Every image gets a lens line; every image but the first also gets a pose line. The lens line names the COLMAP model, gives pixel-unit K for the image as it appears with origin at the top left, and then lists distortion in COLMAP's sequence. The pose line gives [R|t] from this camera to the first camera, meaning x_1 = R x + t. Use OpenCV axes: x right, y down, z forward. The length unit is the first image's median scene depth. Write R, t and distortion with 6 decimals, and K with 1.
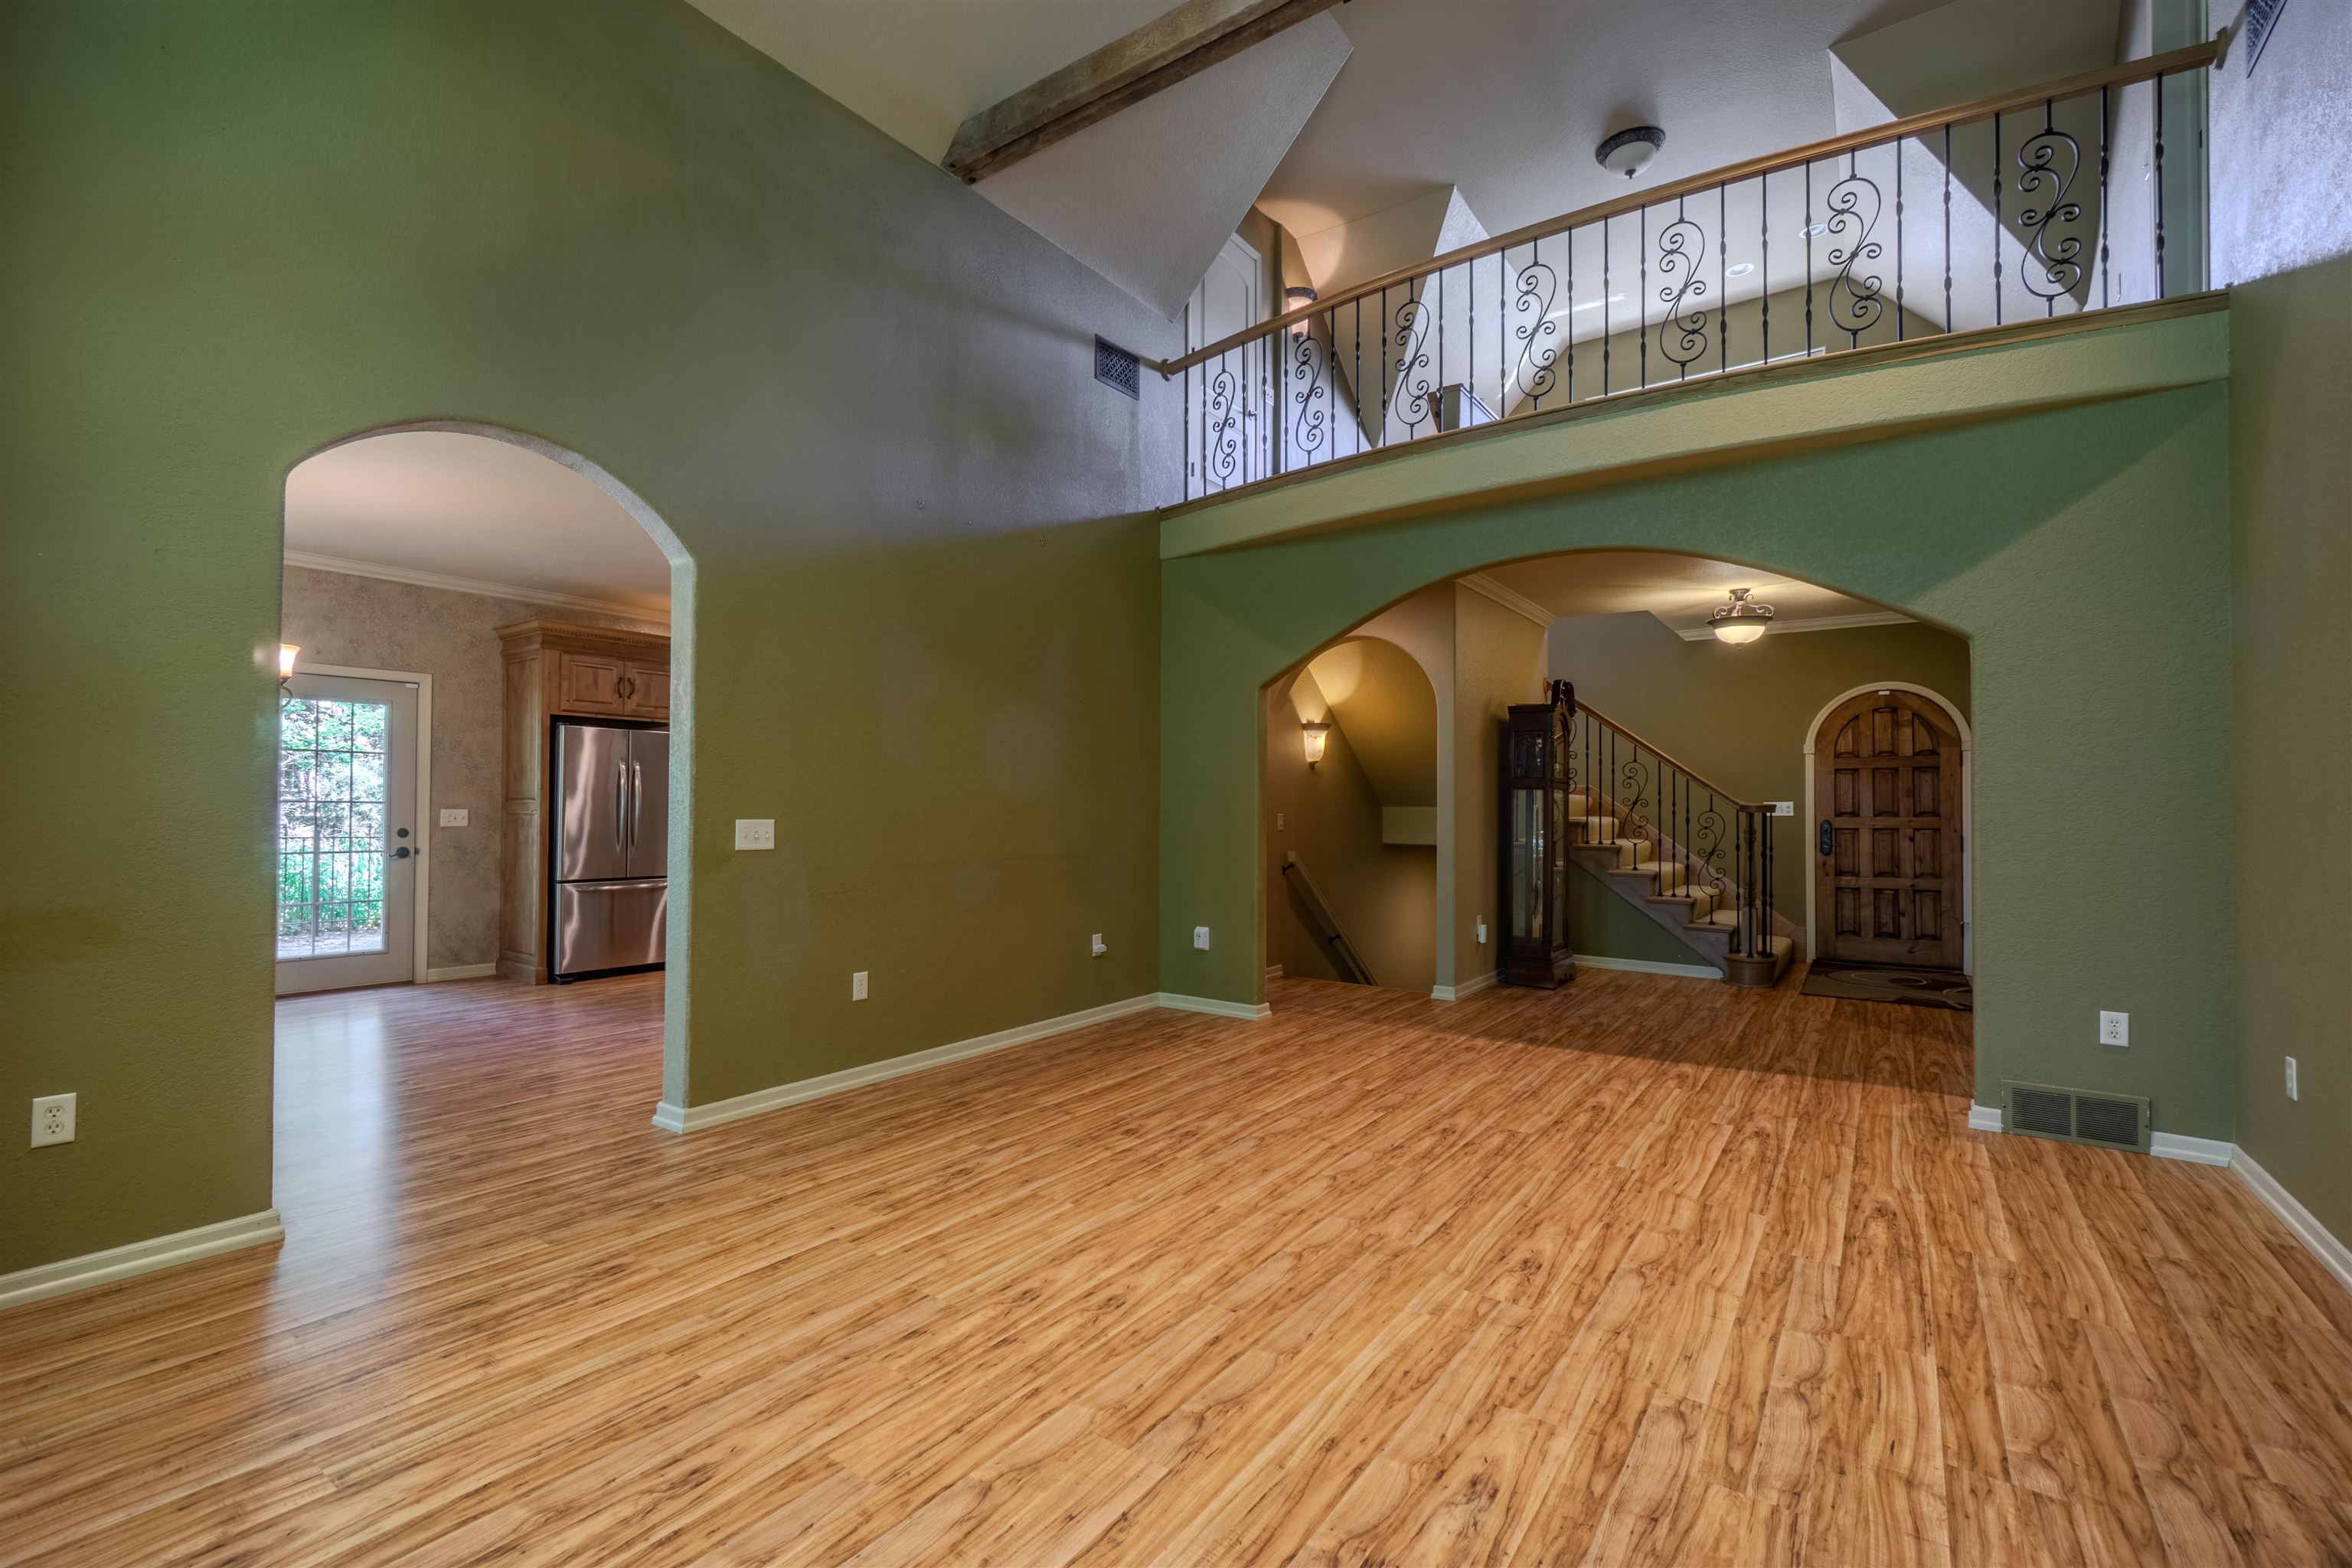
lens RADIAL K [[1039.5, 0, 1138.8], [0, 1039.5, 799.9], [0, 0, 1]] dist [-0.009003, 0.001572]
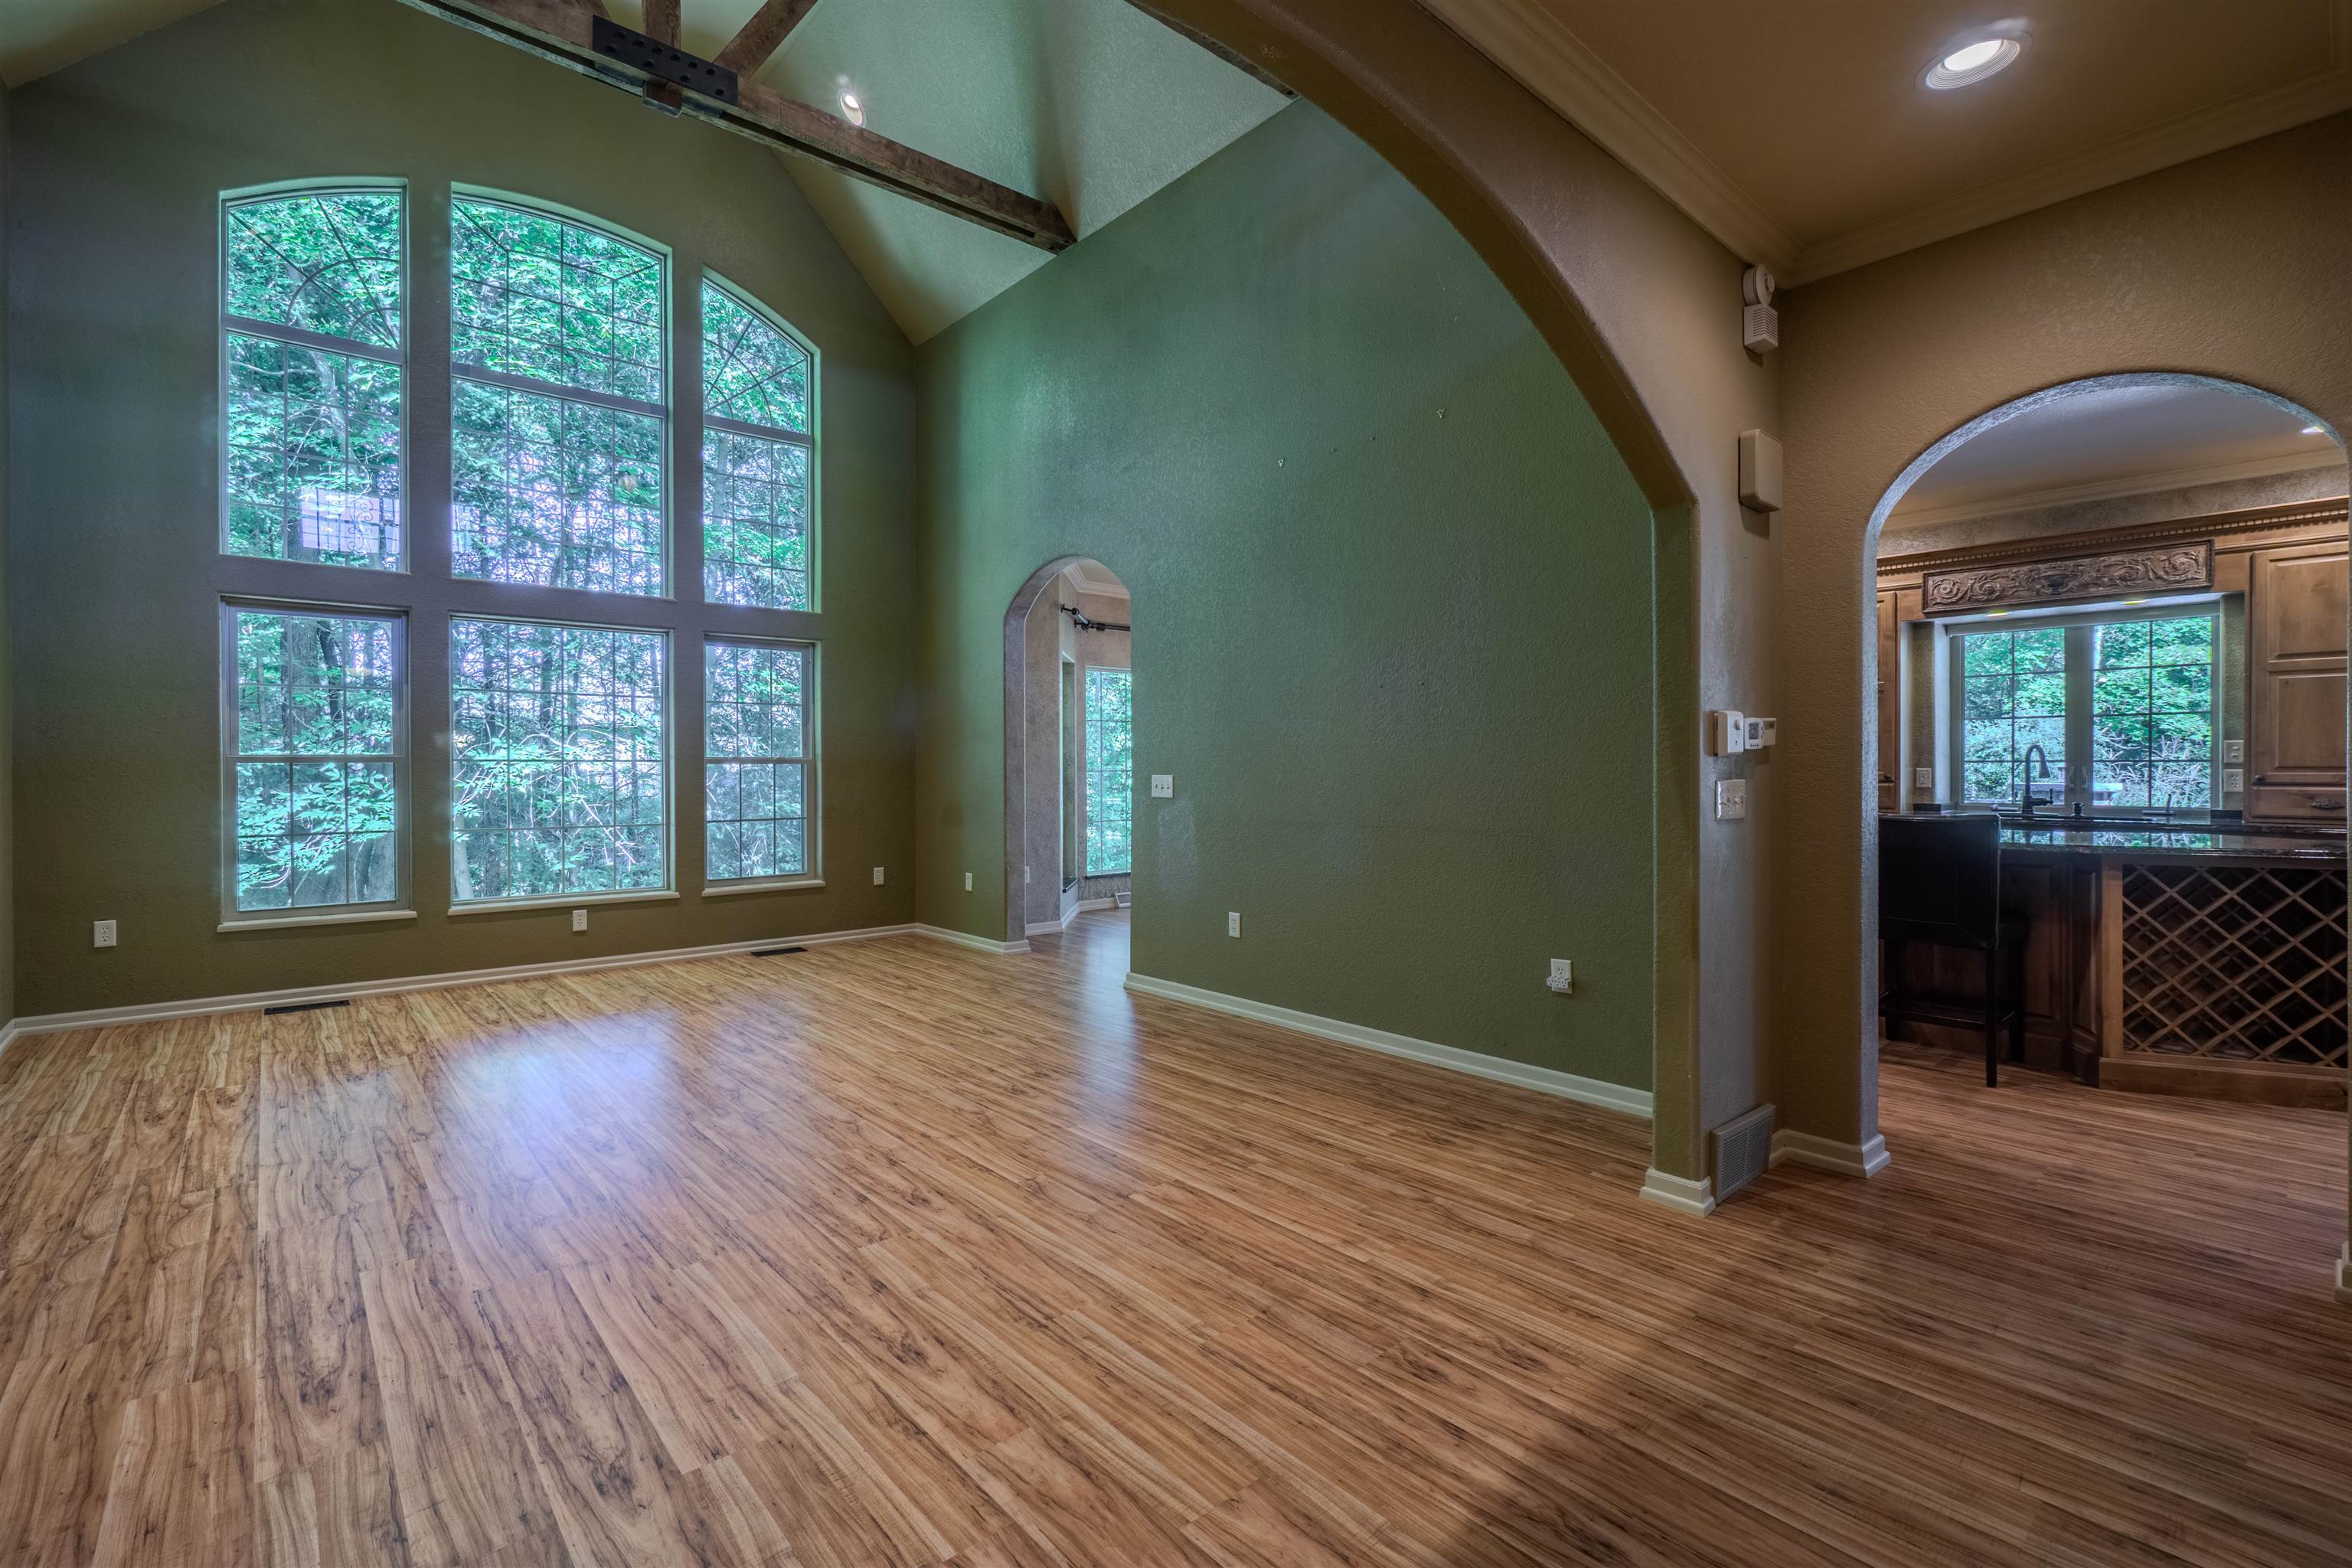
lens RADIAL K [[1039.5, 0, 1107.7], [0, 1039.5, 770.8], [0, 0, 1]] dist [-0.009003, 0.001572]
pose [[-0.253773, 0.003135, -0.967259, 0.975114], [0.008943, 0.999960, 0.000894, 0.011070], [0.967223, -0.008423, -0.253790, 1.313469]]
